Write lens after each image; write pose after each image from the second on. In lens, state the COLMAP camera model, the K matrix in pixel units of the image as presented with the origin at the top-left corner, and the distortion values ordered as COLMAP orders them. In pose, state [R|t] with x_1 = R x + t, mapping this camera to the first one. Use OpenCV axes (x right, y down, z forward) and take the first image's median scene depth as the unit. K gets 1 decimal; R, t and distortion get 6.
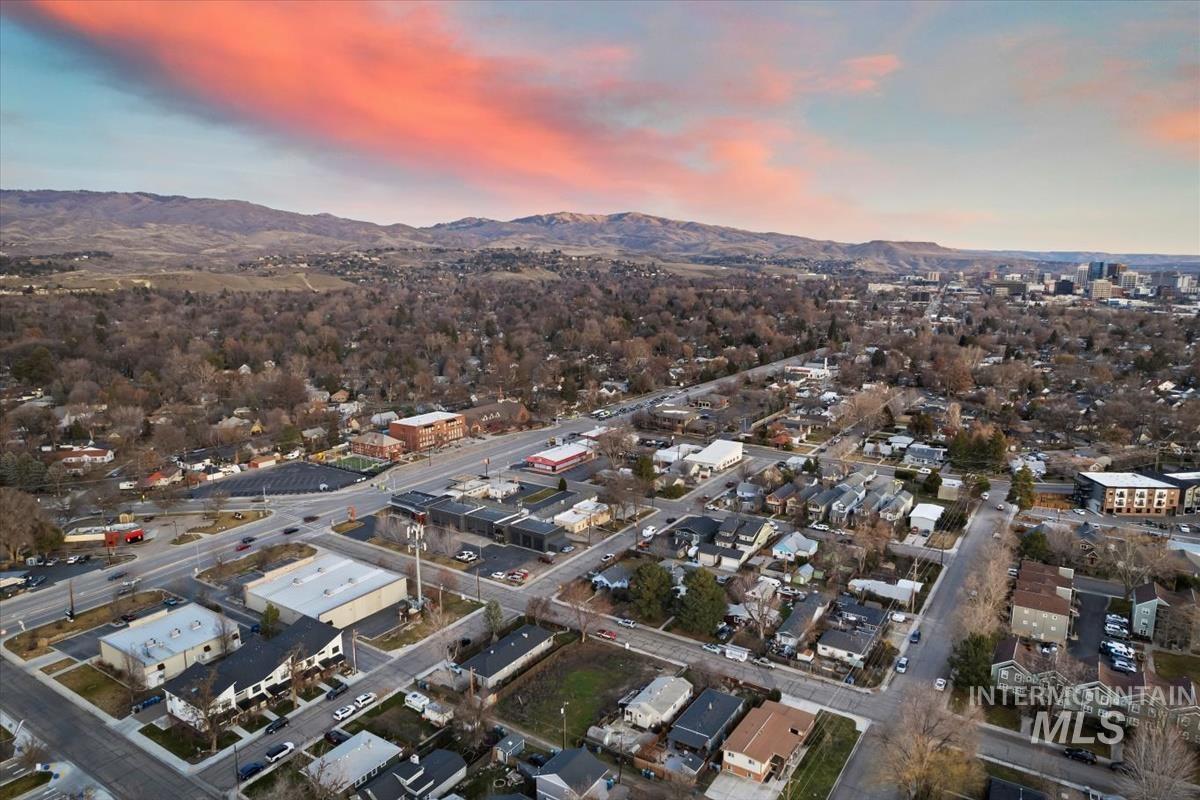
lens RADIAL K [[767.7, 0, 601.8], [0, 767.7, 398.6], [0, 0, 1]] dist [-0.061566, 0.053579]
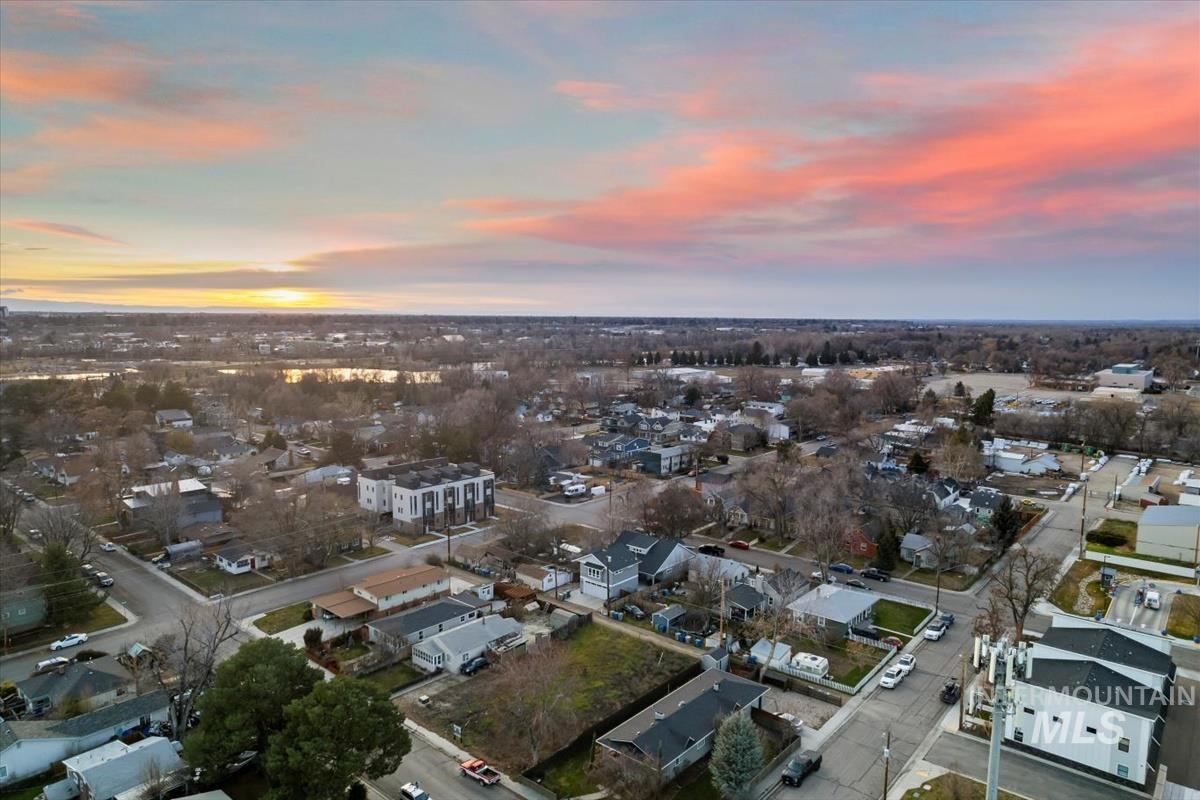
lens RADIAL K [[767.7, 0, 607.5], [0, 767.7, 396.0], [0, 0, 1]] dist [-0.061566, 0.053579]
pose [[-0.991995, -0.018874, 0.124860, -0.072546], [0.016903, 0.960023, 0.279412, -0.015226], [-0.125142, 0.279286, -0.952018, 0.814710]]
